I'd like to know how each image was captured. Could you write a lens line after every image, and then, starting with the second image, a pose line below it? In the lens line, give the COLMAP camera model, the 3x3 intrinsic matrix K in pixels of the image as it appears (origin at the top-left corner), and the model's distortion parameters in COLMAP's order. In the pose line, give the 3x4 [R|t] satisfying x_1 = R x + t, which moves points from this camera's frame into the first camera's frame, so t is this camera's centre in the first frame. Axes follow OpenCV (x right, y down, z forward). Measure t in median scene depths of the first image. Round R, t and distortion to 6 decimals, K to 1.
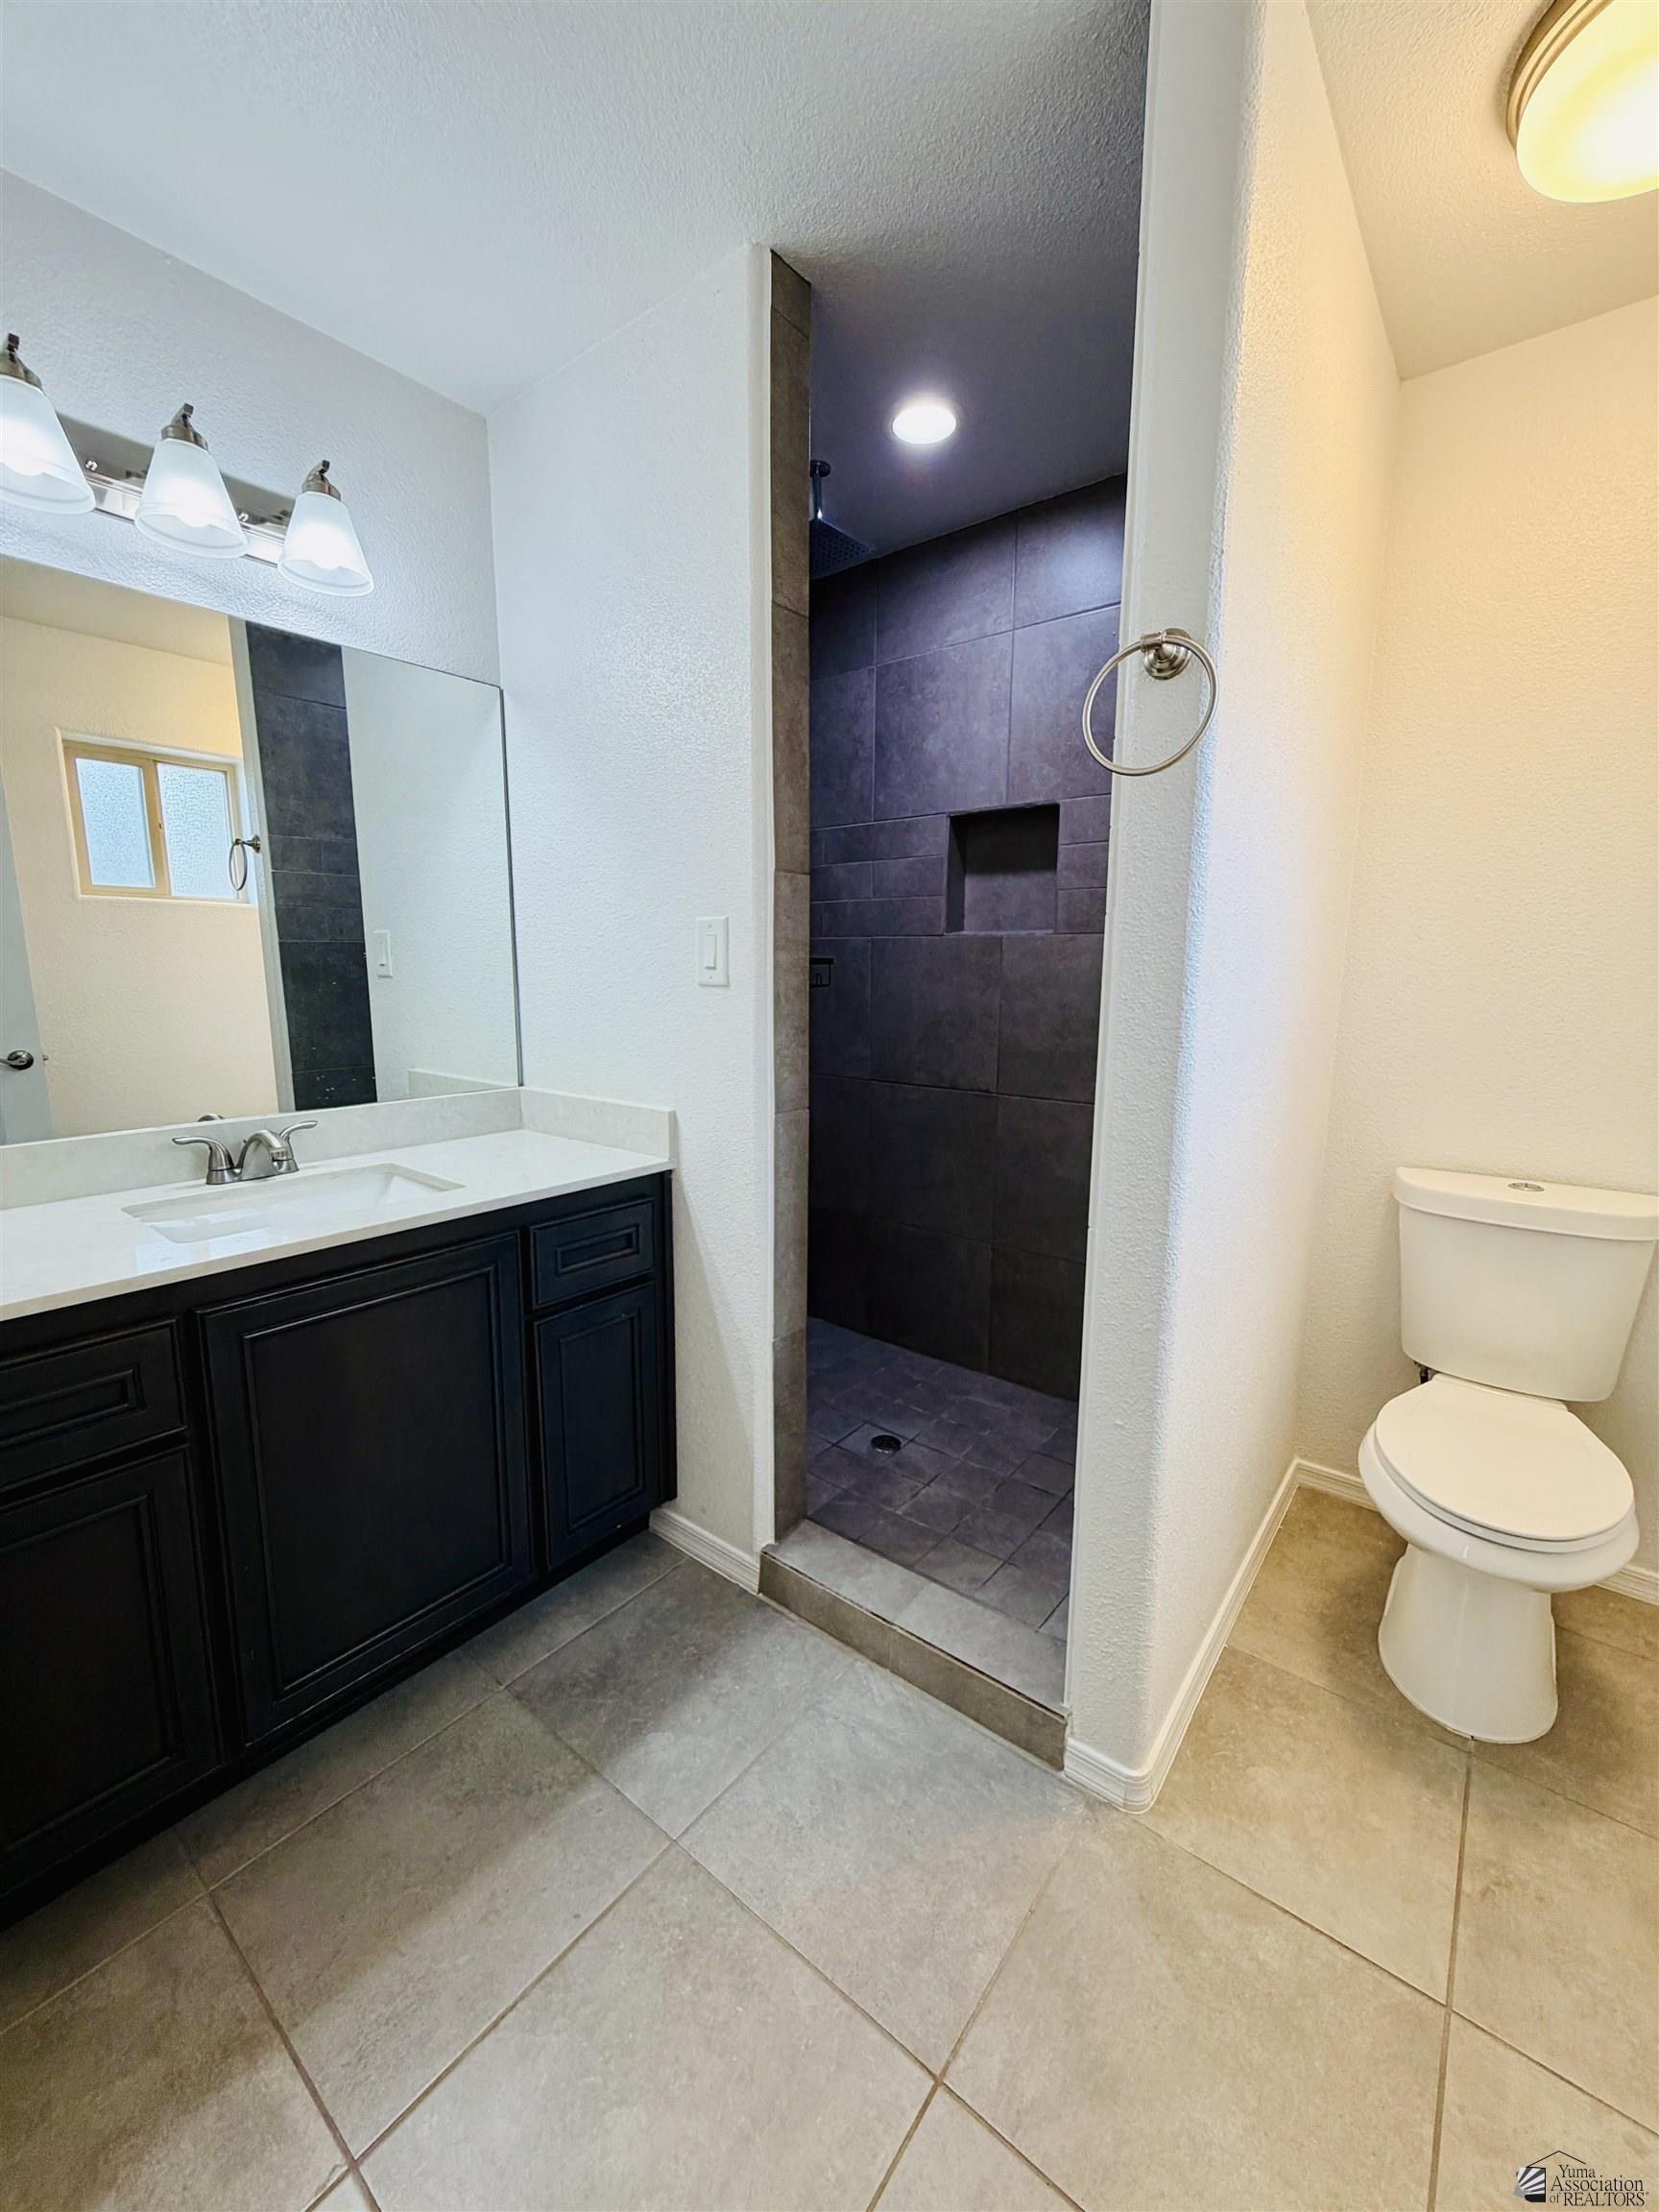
lens RADIAL K [[883.6, 0, 825.6], [0, 883.6, 1101.8], [0, 0, 1]] dist [0.000373, 0.000052]
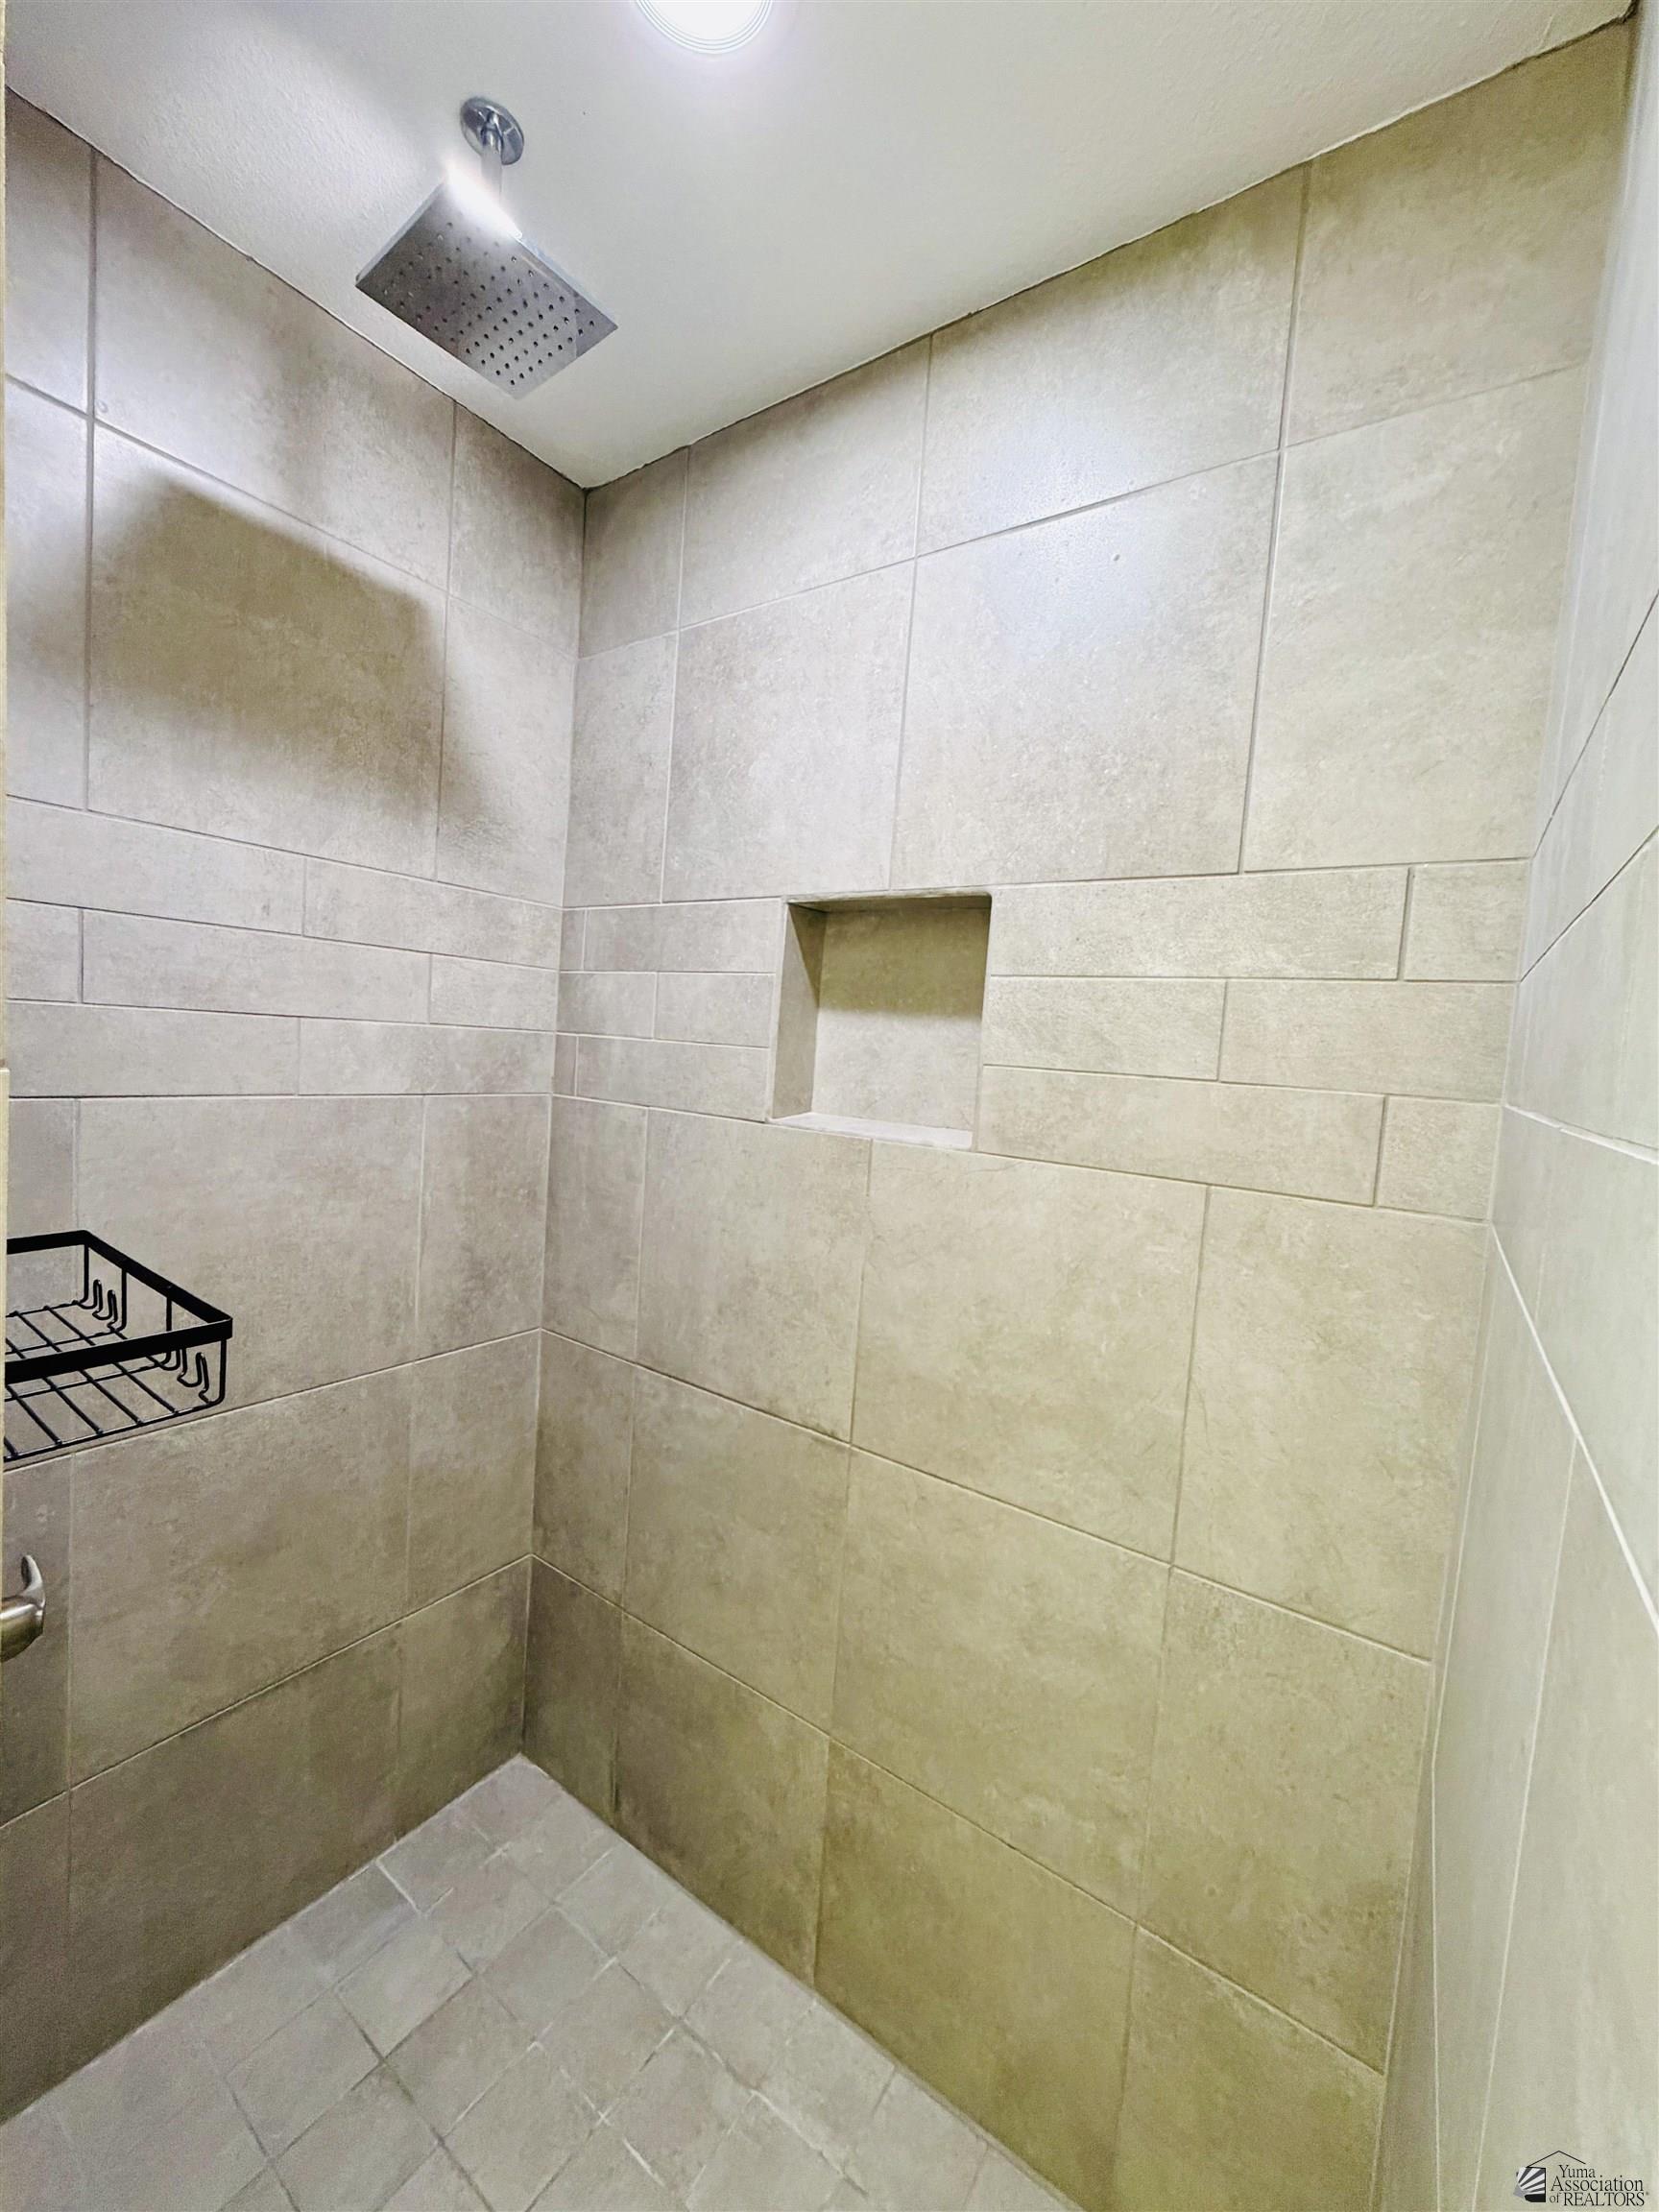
lens RADIAL K [[883.6, 0, 825.6], [0, 883.6, 1101.8], [0, 0, 1]] dist [0.000373, 0.000052]
pose [[0.995507, 0.060645, 0.072722, 0.125250], [-0.053927, 0.994387, -0.091025, -0.150705], [-0.077834, 0.086695, 0.993190, 0.460556]]
